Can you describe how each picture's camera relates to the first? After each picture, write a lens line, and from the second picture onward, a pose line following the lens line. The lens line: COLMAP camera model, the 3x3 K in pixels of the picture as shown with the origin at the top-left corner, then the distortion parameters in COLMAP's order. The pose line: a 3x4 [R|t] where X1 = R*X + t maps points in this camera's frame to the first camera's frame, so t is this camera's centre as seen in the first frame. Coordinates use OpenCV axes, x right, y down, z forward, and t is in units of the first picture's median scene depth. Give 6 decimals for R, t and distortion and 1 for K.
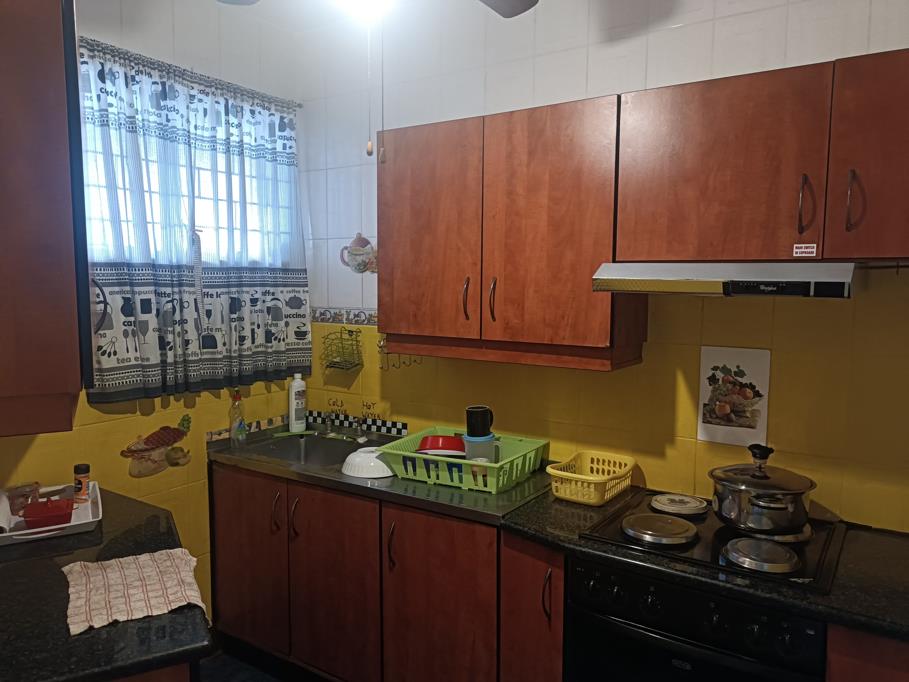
lens RADIAL K [[669.9, 0, 447.9], [0, 669.9, 346.0], [0, 0, 1]] dist [0.034628, -0.047786]
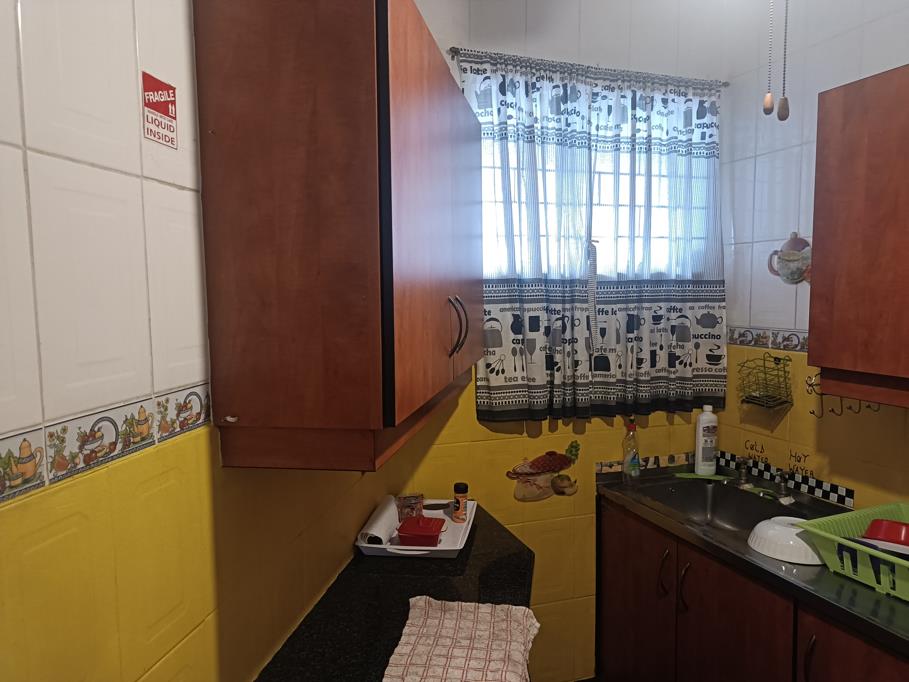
lens RADIAL K [[669.9, 0, 447.9], [0, 669.9, 346.0], [0, 0, 1]] dist [0.034628, -0.047786]
pose [[0.799686, 0.037730, -0.599232, 0.019102], [-0.047861, 0.998854, -0.000981, -0.018859], [0.598508, 0.029464, 0.800575, 0.153531]]
